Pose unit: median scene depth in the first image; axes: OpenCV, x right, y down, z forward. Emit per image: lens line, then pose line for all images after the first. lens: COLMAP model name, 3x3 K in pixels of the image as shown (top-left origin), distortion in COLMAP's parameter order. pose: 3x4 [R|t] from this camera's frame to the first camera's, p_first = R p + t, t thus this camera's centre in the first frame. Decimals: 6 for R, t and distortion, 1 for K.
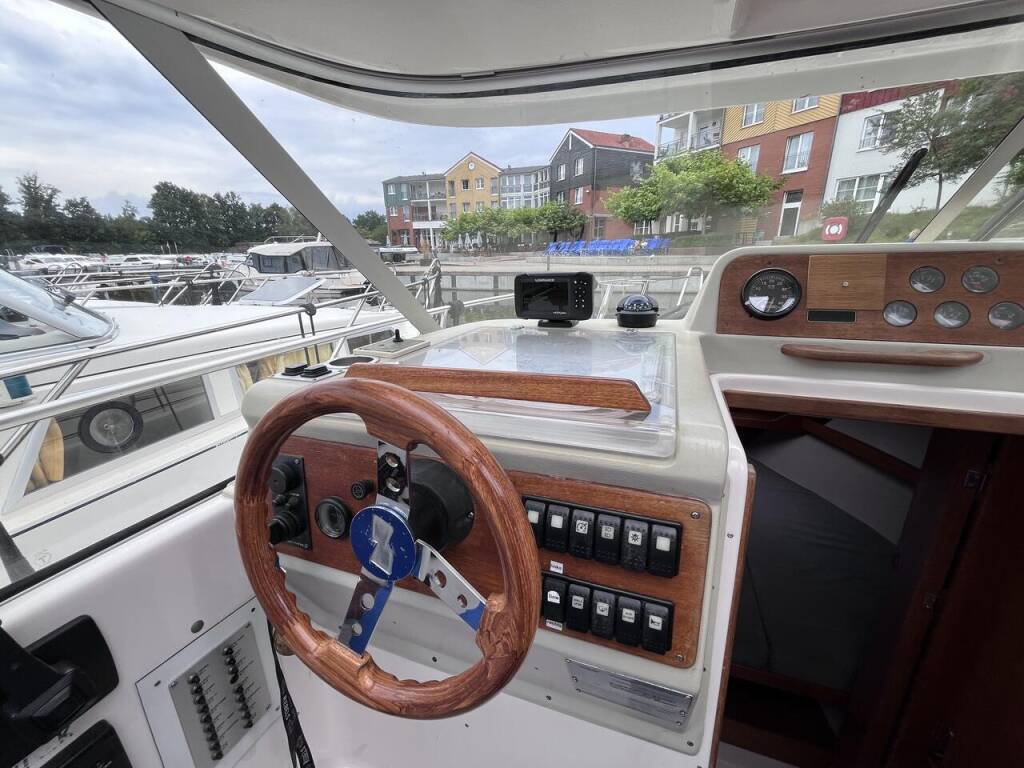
lens RADIAL K [[408.9, 0, 510.9], [0, 408.9, 380.6], [0, 0, 1]] dist [-0.002016, -0.000835]
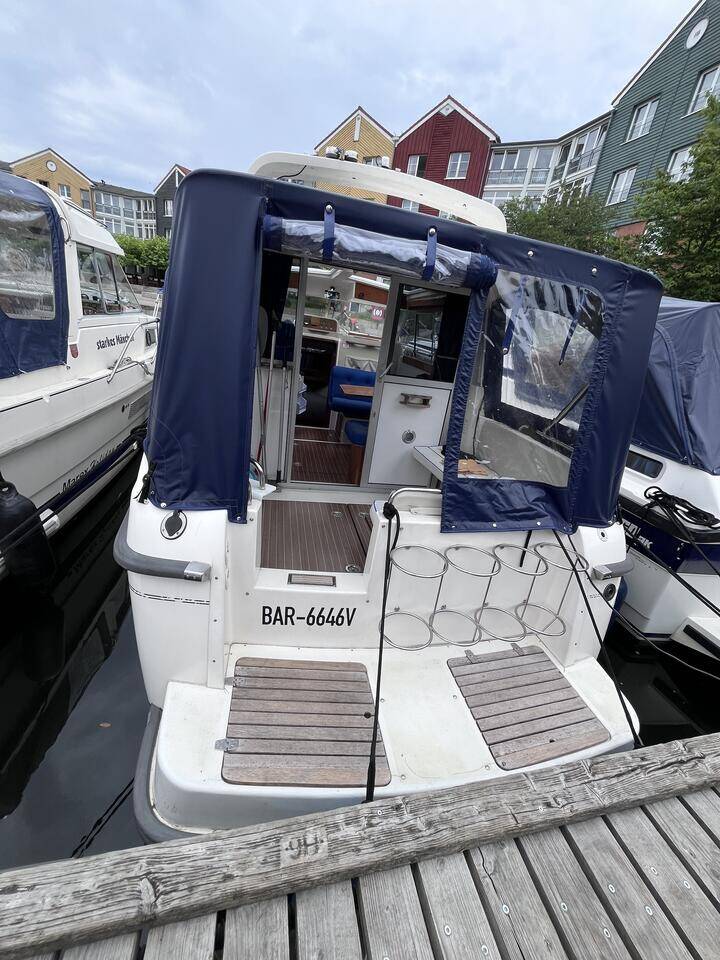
lens RADIAL K [[383.3, 0, 357.8], [0, 383.3, 479.8], [0, 0, 1]] dist [-0.002016, -0.000835]
pose [[0.836246, -0.071656, 0.543653, -0.042023], [0.001757, 0.991770, 0.128017, 0.028761], [-0.548352, -0.106098, 0.829490, -0.093186]]
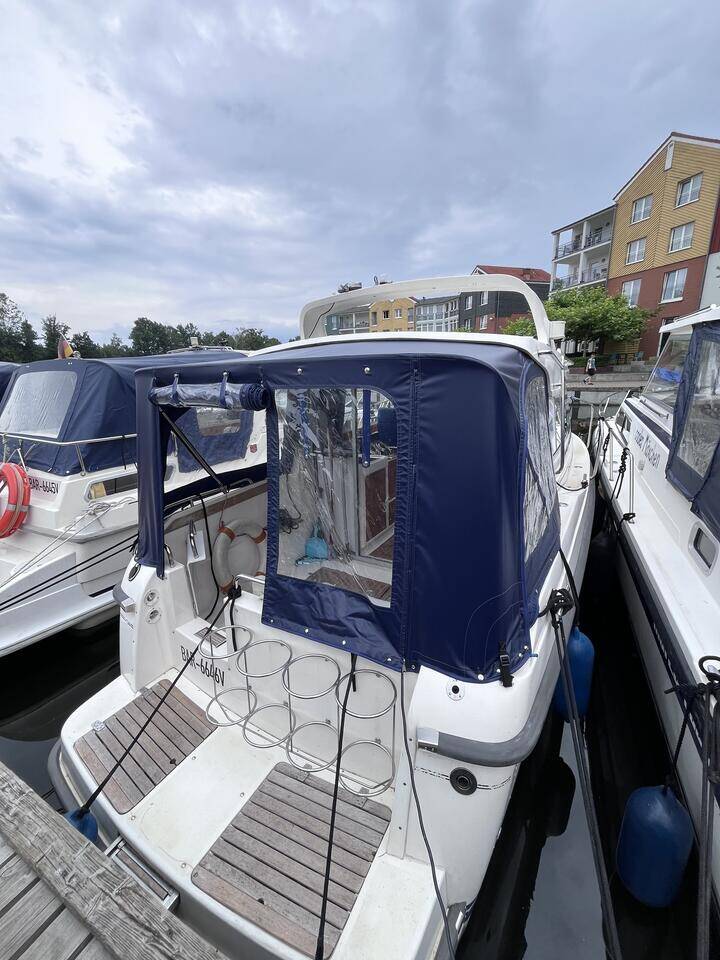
lens RADIAL K [[383.3, 0, 363.0], [0, 383.3, 480.9], [0, 0, 1]] dist [-0.002016, -0.000835]
pose [[0.988983, 0.026044, -0.145720, -0.002568], [-0.028857, 0.999435, -0.017222, 0.024564], [0.145190, 0.021237, 0.989176, -0.104566]]
